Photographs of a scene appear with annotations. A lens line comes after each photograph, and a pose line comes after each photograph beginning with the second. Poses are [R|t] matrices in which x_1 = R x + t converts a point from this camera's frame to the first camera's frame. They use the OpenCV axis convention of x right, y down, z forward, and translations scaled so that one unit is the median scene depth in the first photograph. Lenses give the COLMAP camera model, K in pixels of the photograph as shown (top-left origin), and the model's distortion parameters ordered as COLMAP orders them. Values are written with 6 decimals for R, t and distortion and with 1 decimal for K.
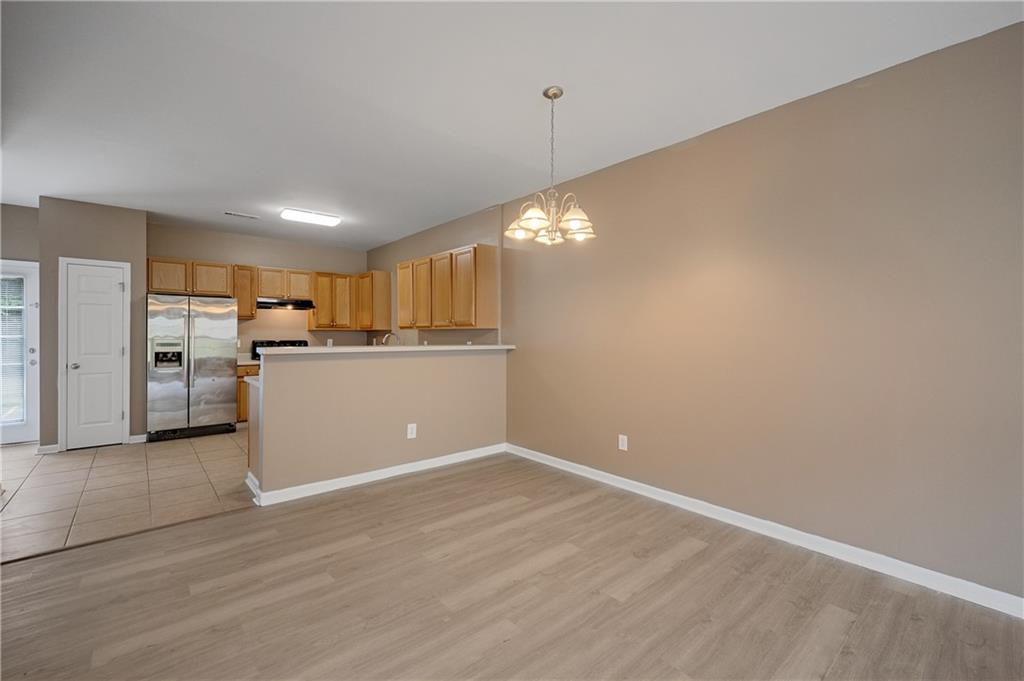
lens RADIAL K [[431.9, 0, 501.1], [0, 431.9, 338.4], [0, 0, 1]] dist [0.000463, -0.000247]
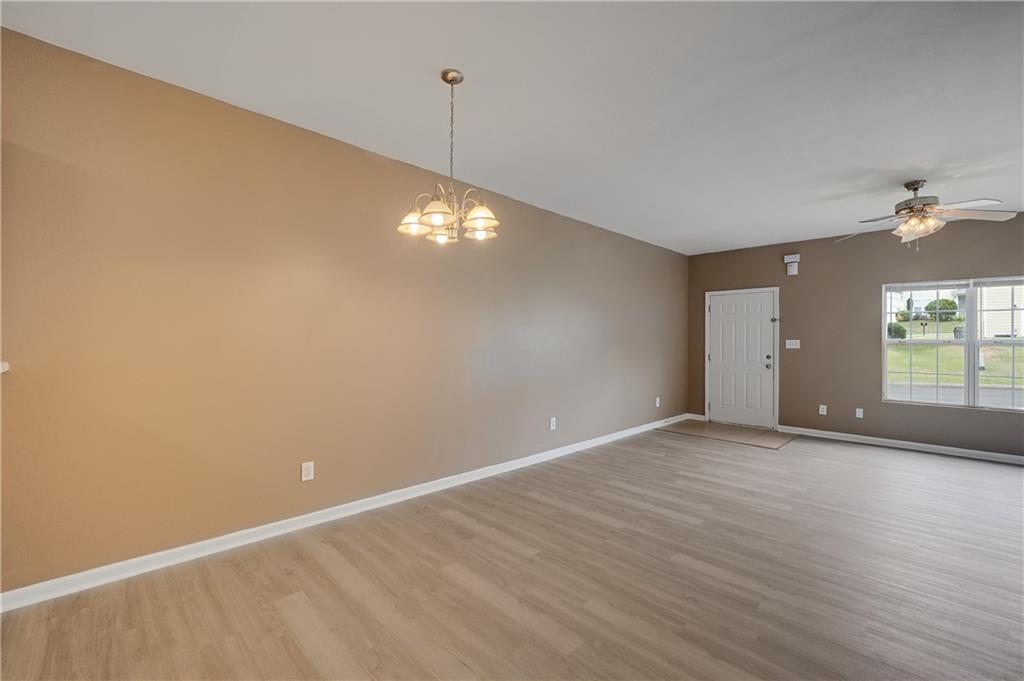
lens RADIAL K [[439.2, 0, 511.2], [0, 439.2, 335.5], [0, 0, 1]] dist [-0.000420, -0.000477]
pose [[-0.086707, 0.005905, 0.996216, -0.409771], [-0.006680, 0.999957, -0.006509, -0.008187], [-0.996211, -0.007219, -0.086664, 0.486642]]
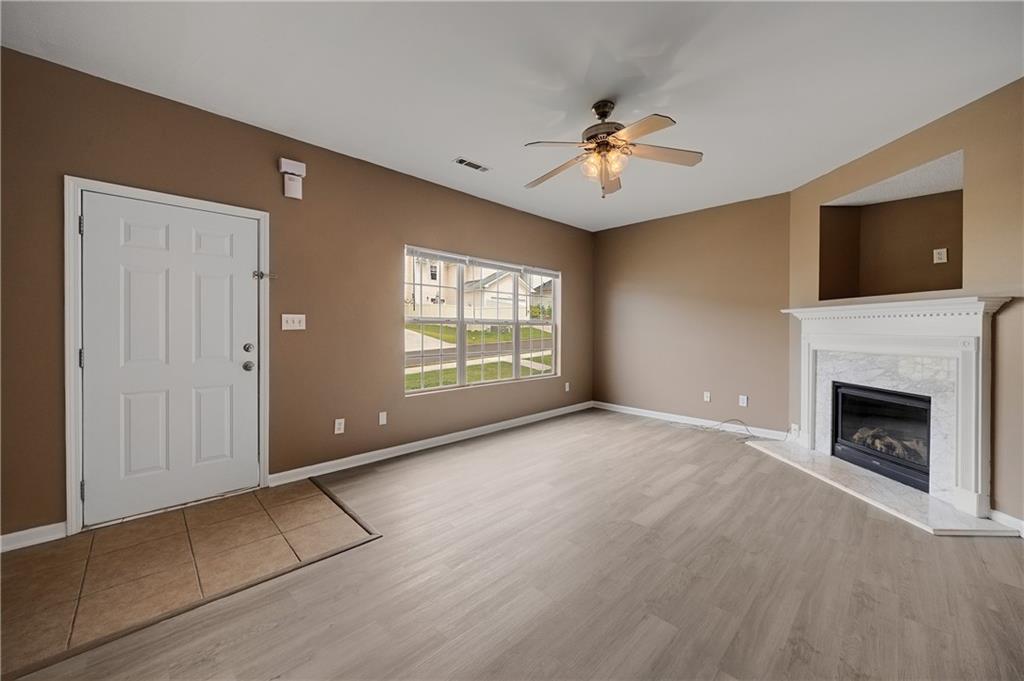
lens RADIAL K [[389.7, 0, 514.6], [0, 389.7, 331.2], [0, 0, 1]] dist [-0.000930, -0.000316]
pose [[-0.997483, -0.006671, -0.070592, 0.448466], [-0.007375, 0.999926, 0.009713, 0.008679], [0.070522, 0.010209, -0.997458, 0.226444]]
